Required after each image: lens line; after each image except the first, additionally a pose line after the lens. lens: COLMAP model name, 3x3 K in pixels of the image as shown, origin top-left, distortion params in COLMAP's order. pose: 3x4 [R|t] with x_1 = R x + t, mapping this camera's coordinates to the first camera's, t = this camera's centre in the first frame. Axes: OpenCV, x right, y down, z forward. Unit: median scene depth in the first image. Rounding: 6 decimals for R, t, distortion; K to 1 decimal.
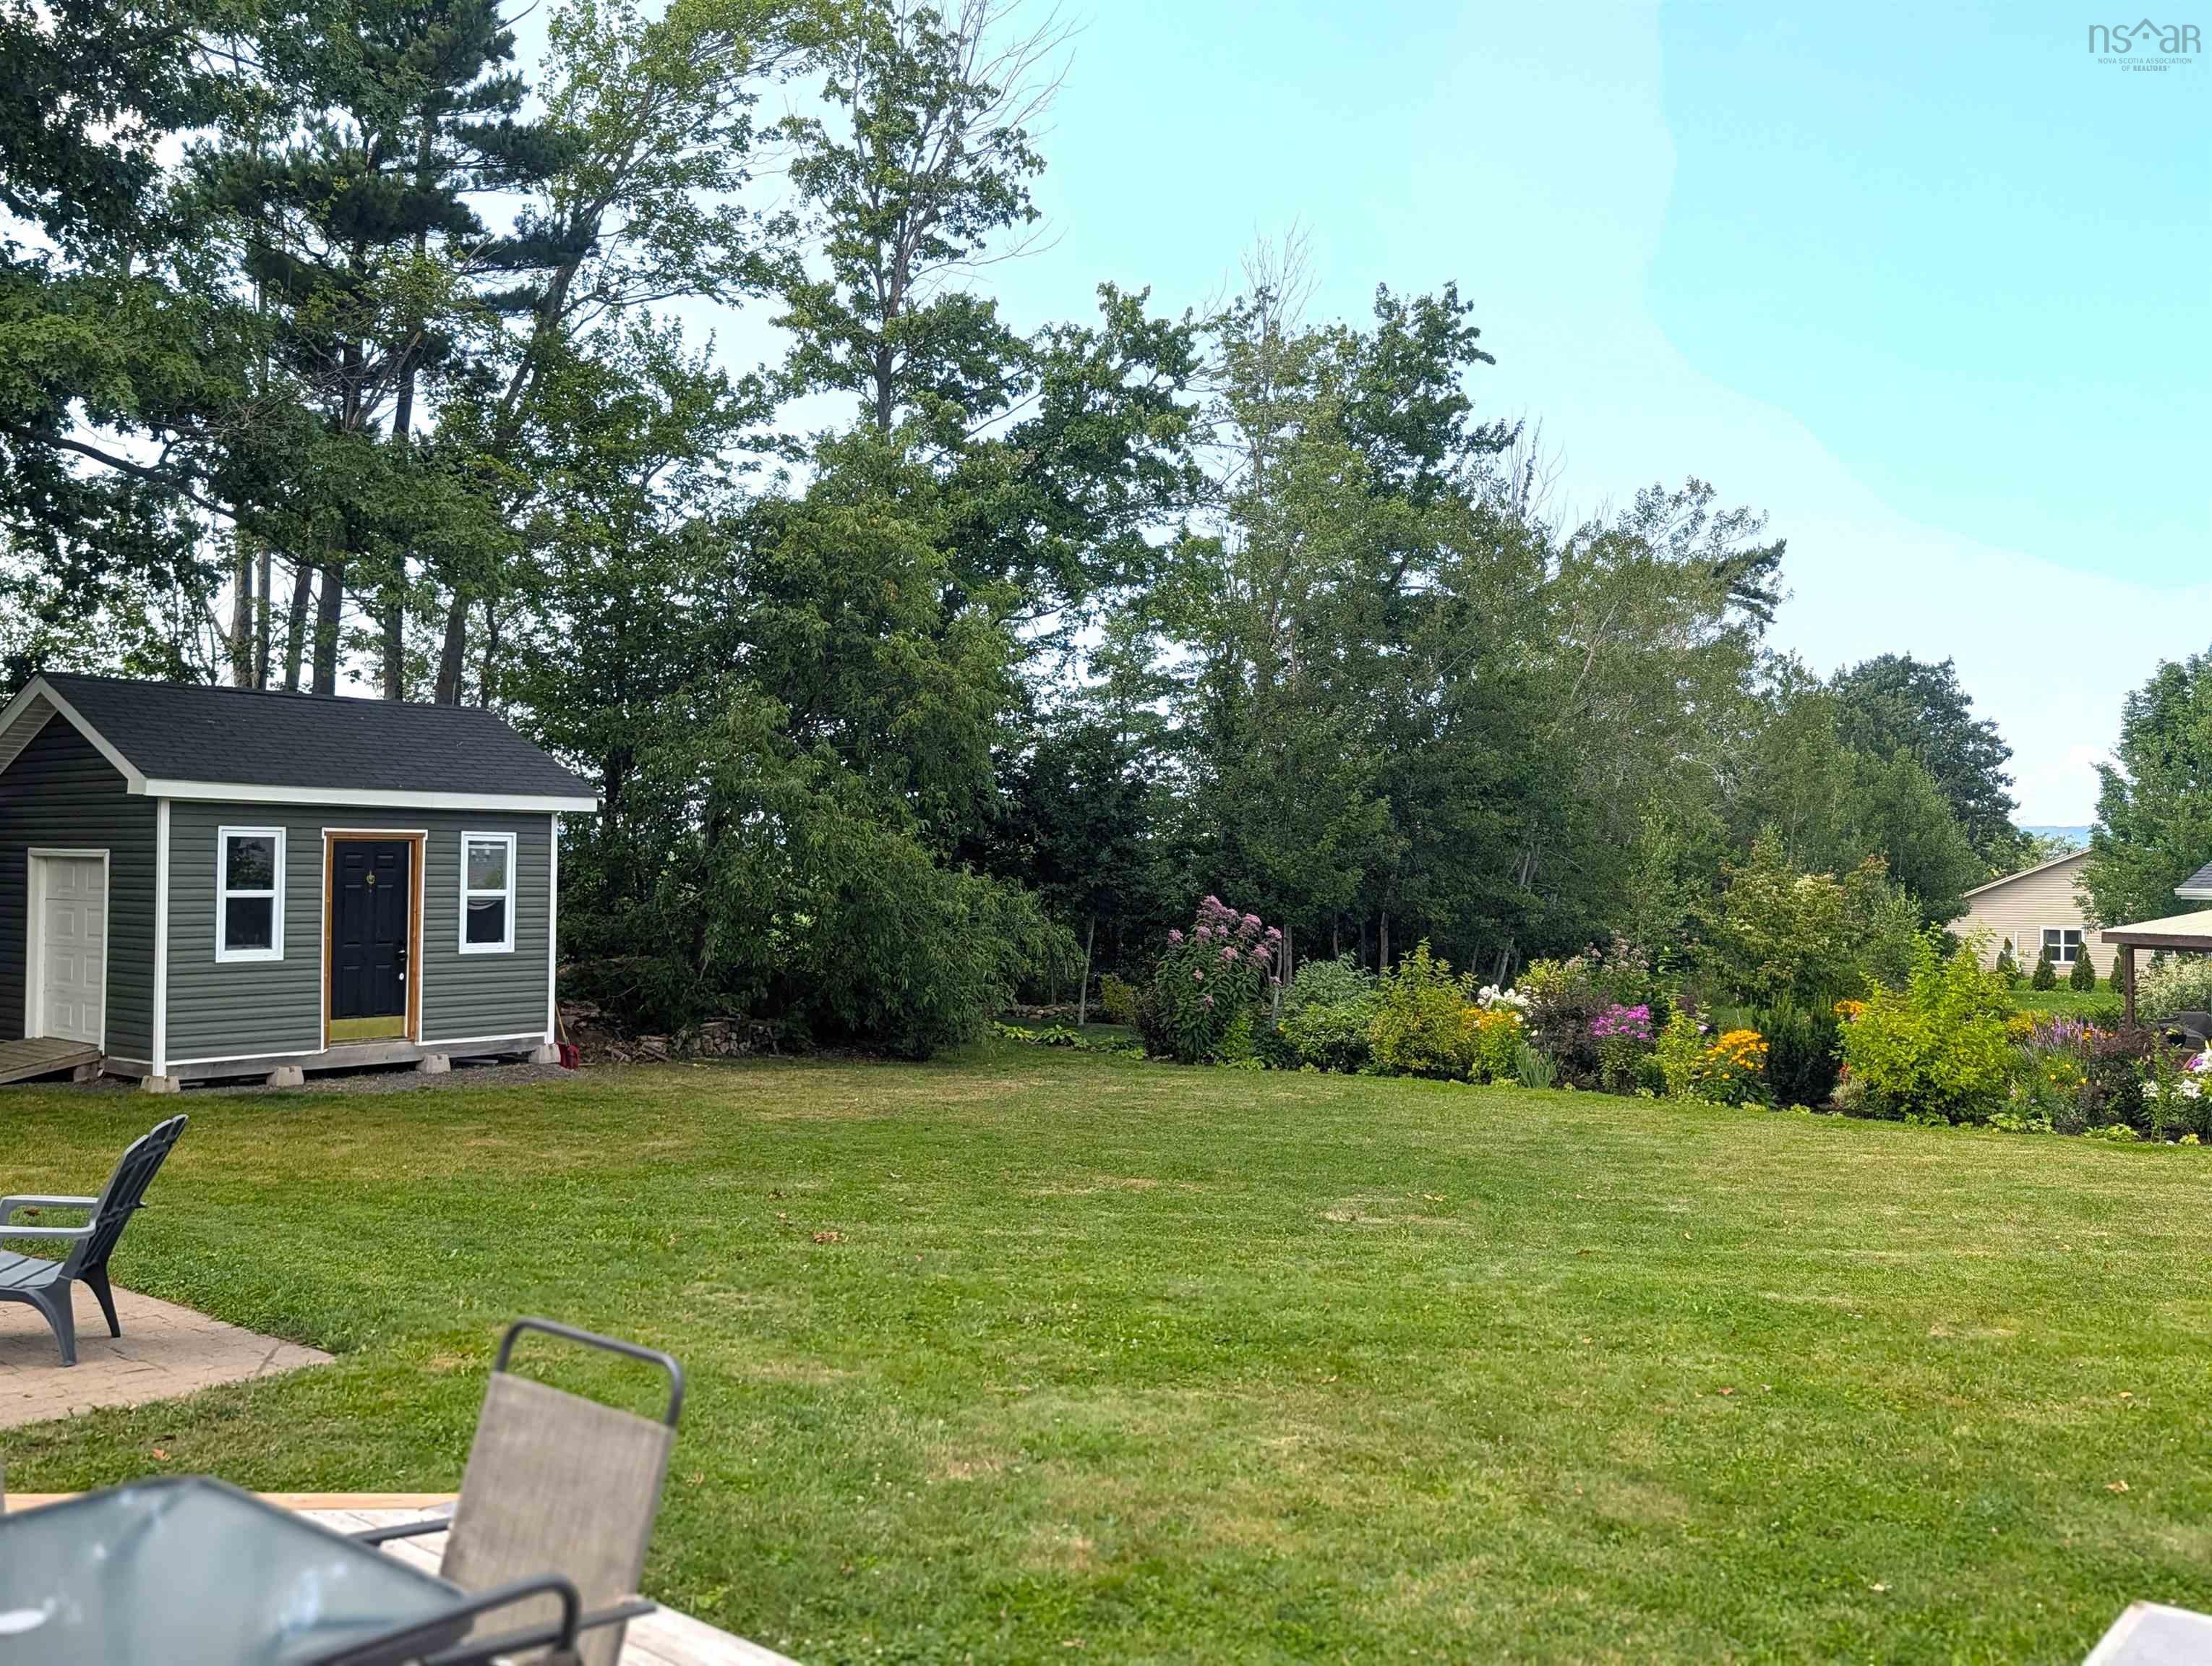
lens RADIAL K [[1909.7, 0, 1106.0], [0, 1909.7, 833.0], [0, 0, 1]] dist [-0.030510, 0.010203]
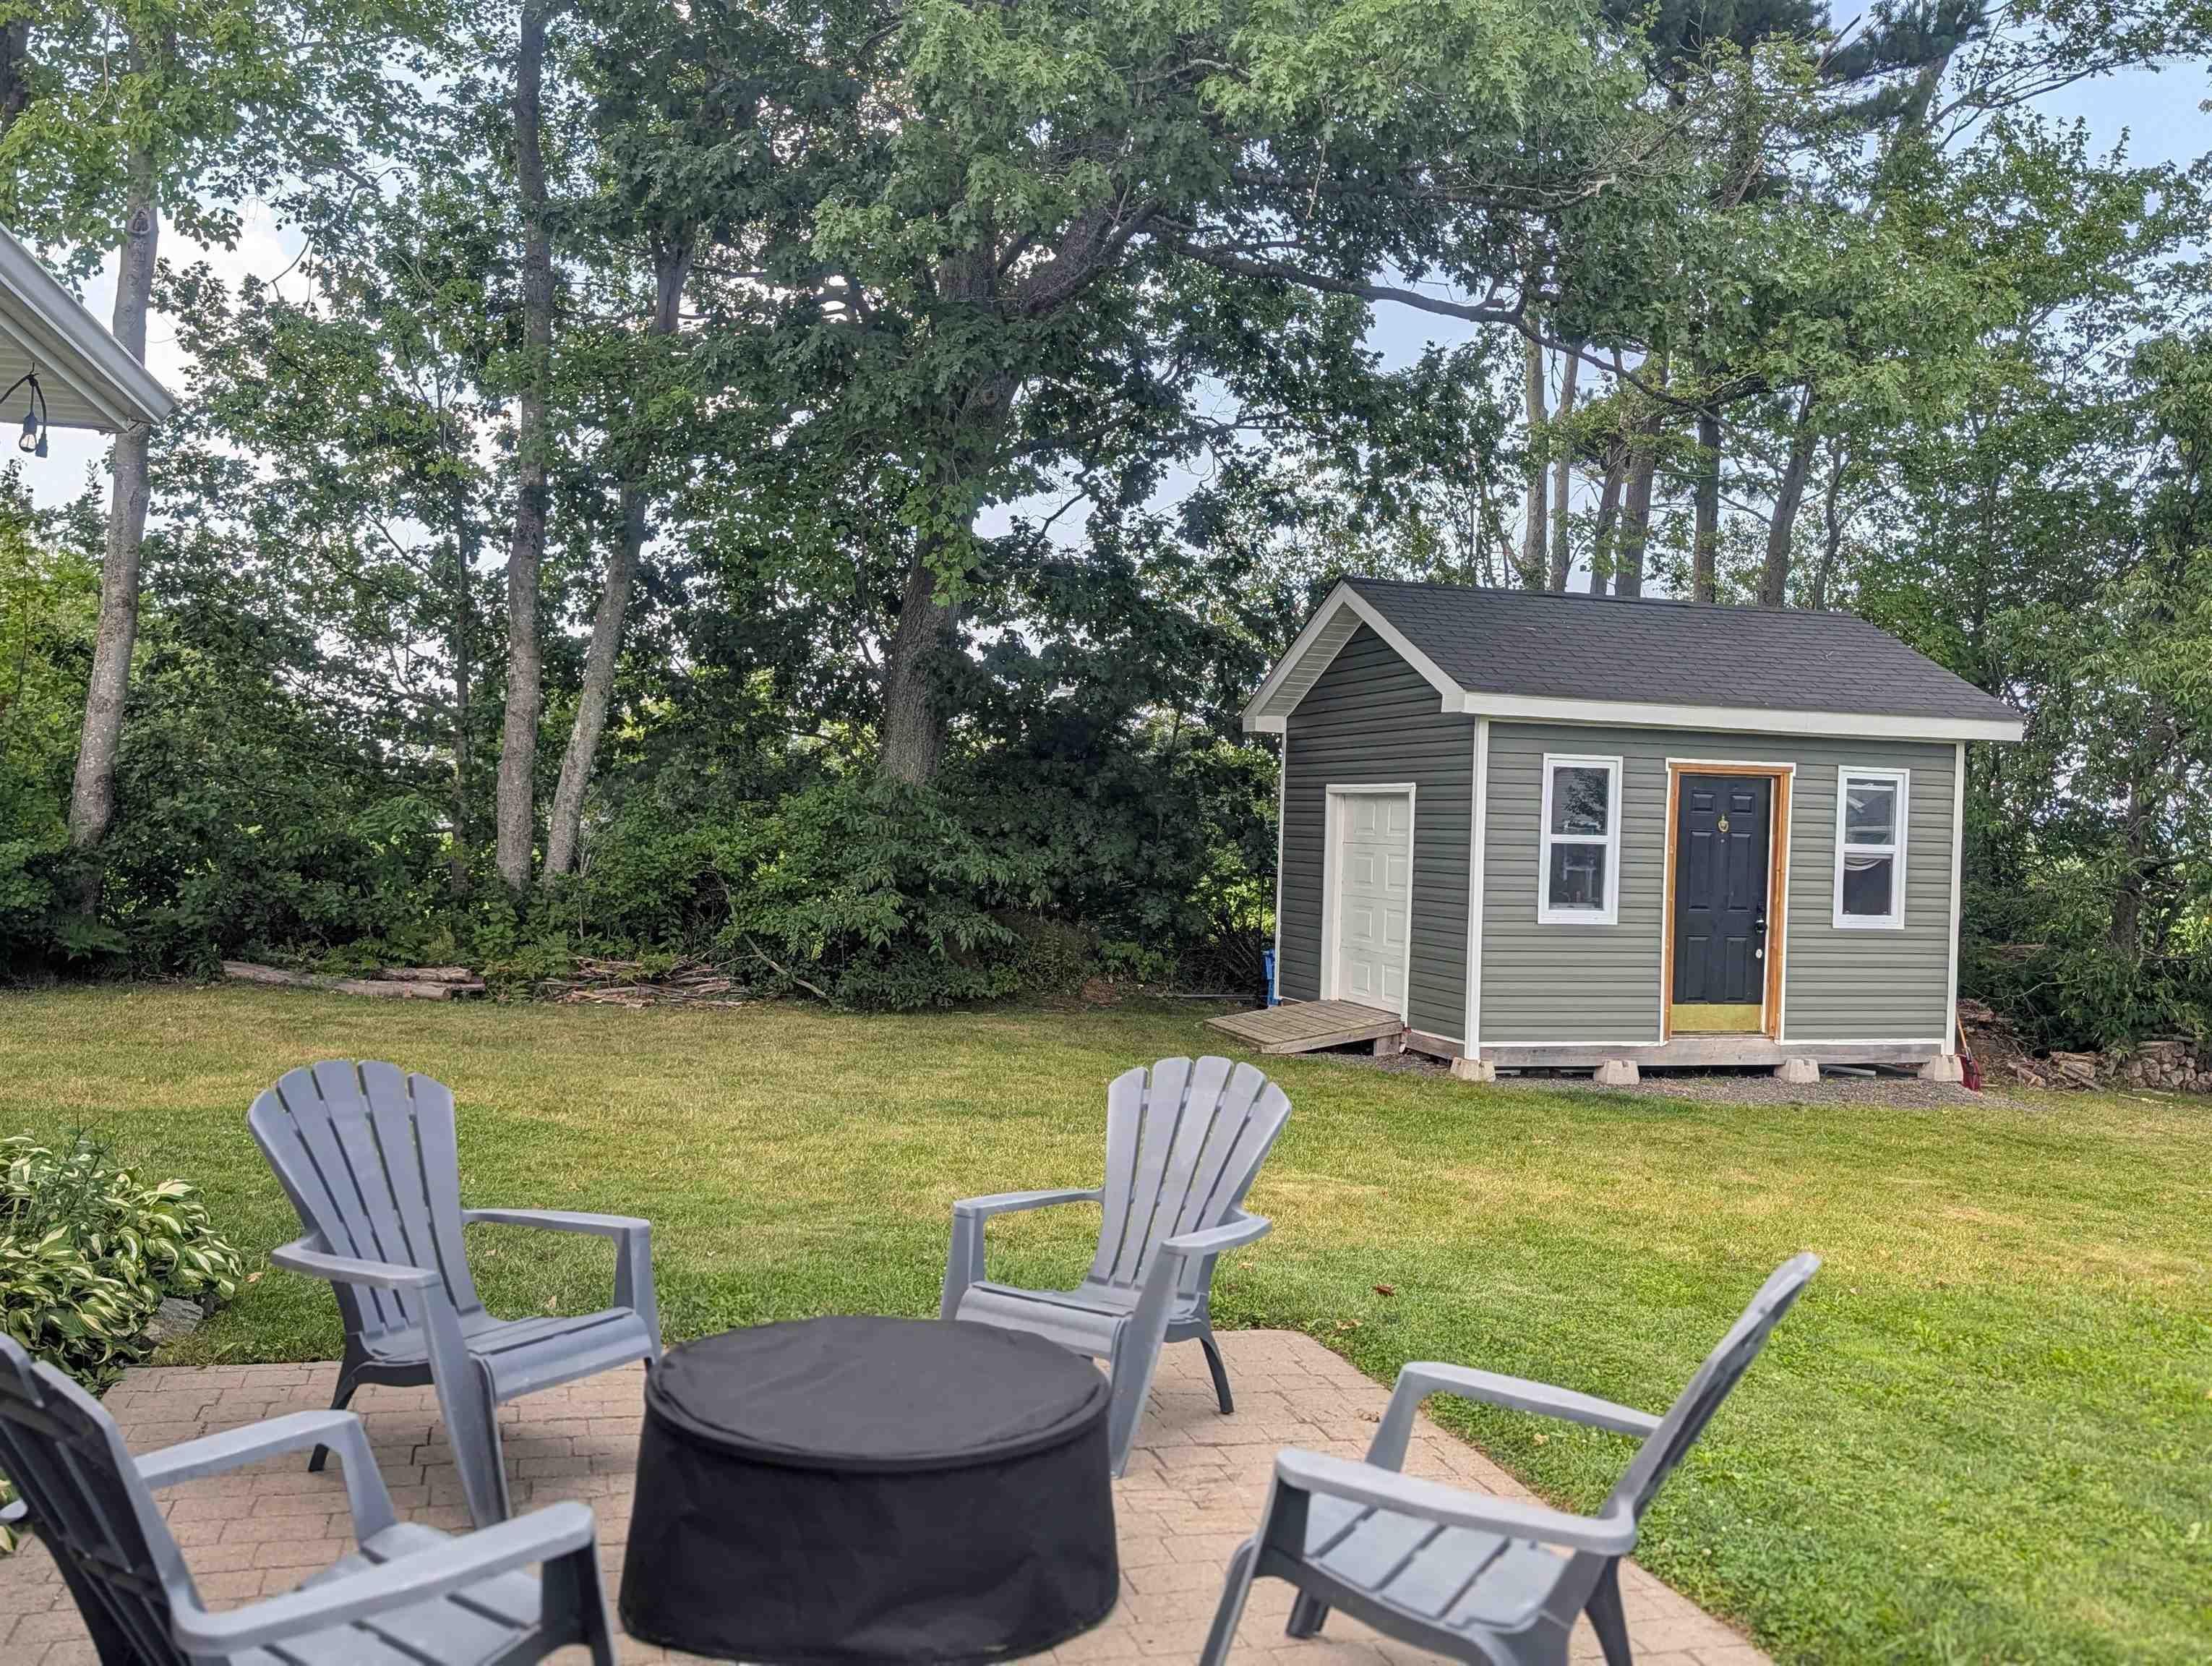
lens RADIAL K [[1925.7, 0, 1114.0], [0, 1925.7, 843.2], [0, 0, 1]] dist [0.046391, 0.002186]
pose [[0.820322, 0.021391, -0.571502, -0.132309], [-0.013211, 0.999742, 0.018457, 0.019113], [0.571750, -0.007590, 0.820393, 0.200449]]
